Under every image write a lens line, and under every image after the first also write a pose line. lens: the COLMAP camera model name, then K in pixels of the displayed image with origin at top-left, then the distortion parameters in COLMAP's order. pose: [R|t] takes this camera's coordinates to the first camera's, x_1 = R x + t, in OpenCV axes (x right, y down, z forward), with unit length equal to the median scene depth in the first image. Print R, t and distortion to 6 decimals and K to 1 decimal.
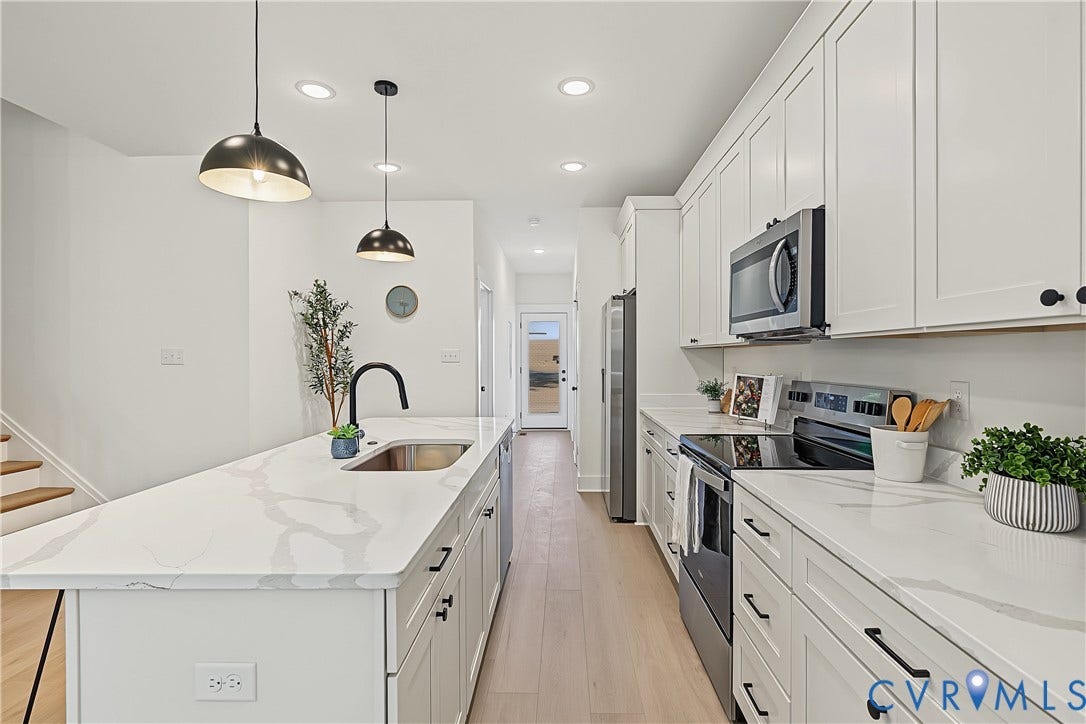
lens RADIAL K [[502.7, 0, 559.2], [0, 502.7, 345.7], [0, 0, 1]] dist [-0.000022, 0.000025]
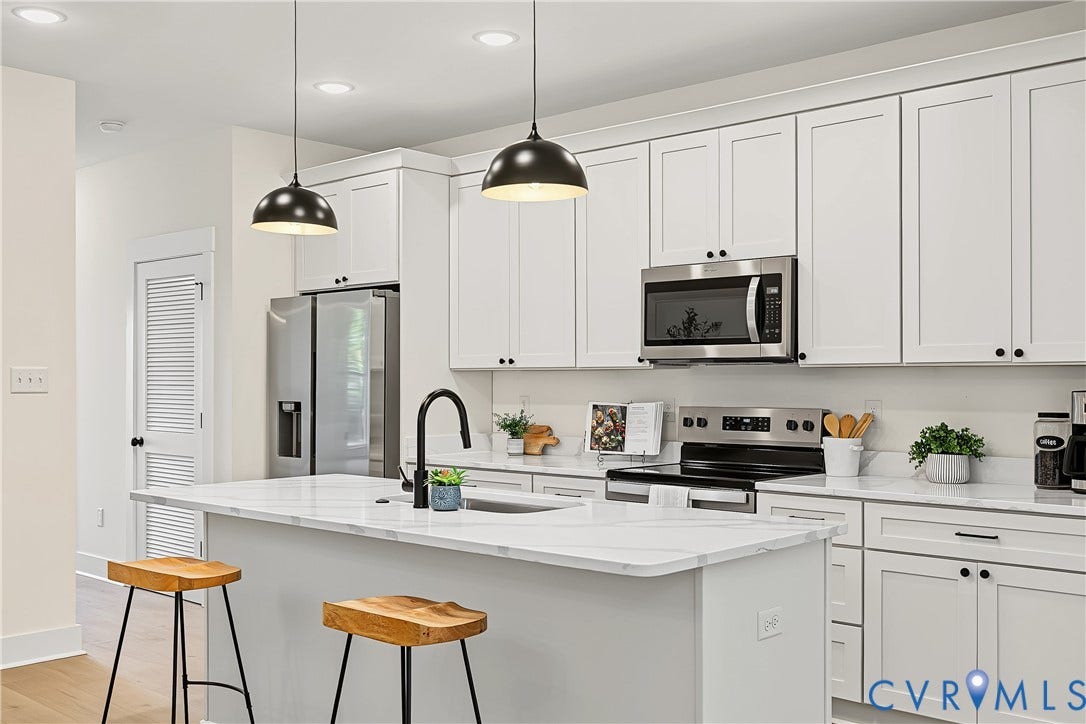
lens RADIAL K [[1089.0, 0, 545.3], [0, 1089.0, 366.6], [0, 0, 1]] dist [-0.008537, 0.012990]
pose [[0.672415, 0.010674, 0.740098, -1.119372], [-0.016505, 0.999864, 0.000575, -0.004185], [-0.739990, -0.012602, 0.672499, -0.186423]]
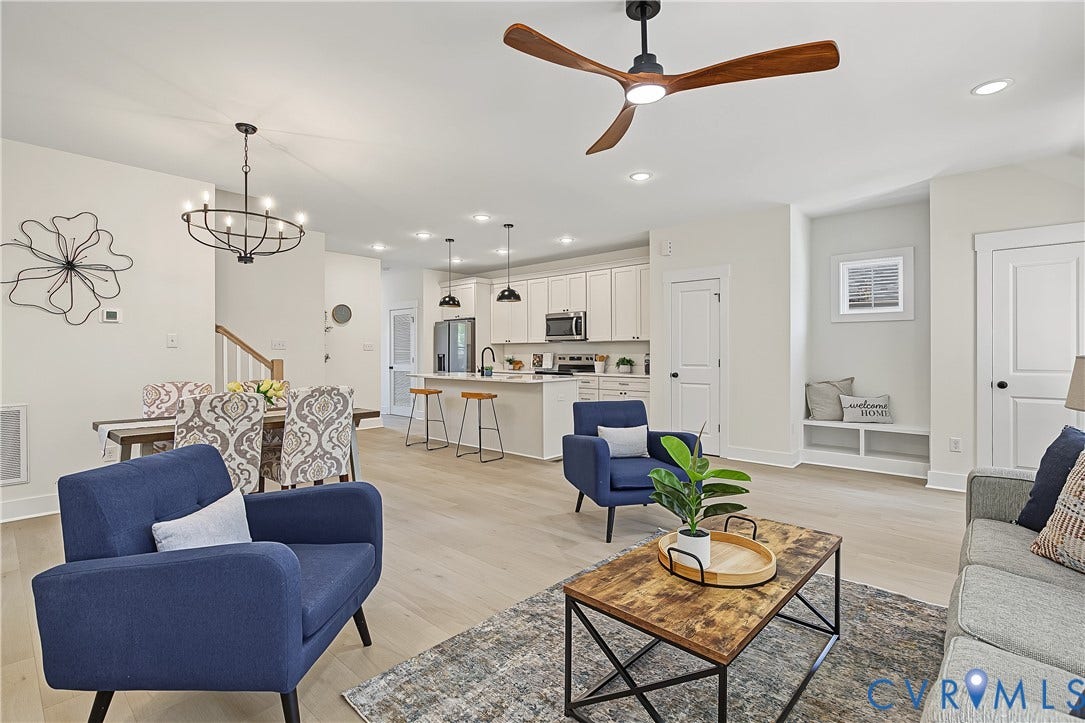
lens RADIAL K [[506.9, 0, 543.4], [0, 506.9, 353.4], [0, 0, 1]] dist [-0.000868, 0.000589]
pose [[0.664810, -0.001437, 0.747012, -1.858690], [-0.013158, 0.999820, 0.013633, 0.017953], [-0.746897, -0.018893, 0.664671, -1.014662]]
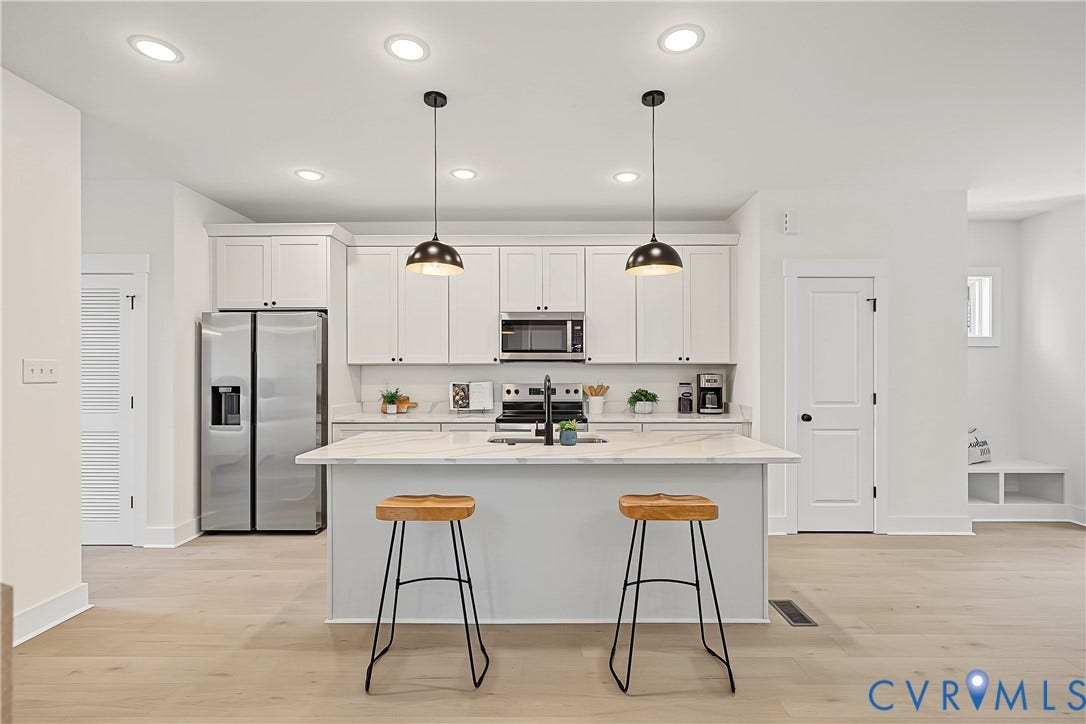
lens RADIAL K [[497.0, 0, 547.0], [0, 497.0, 366.7], [0, 0, 1]] dist [0.000134, 0.000146]
pose [[0.002190, 0.009194, 0.999955, -1.257510], [-0.018925, 0.999779, -0.009151, 0.016321], [-0.999819, -0.018905, 0.002363, 0.742410]]
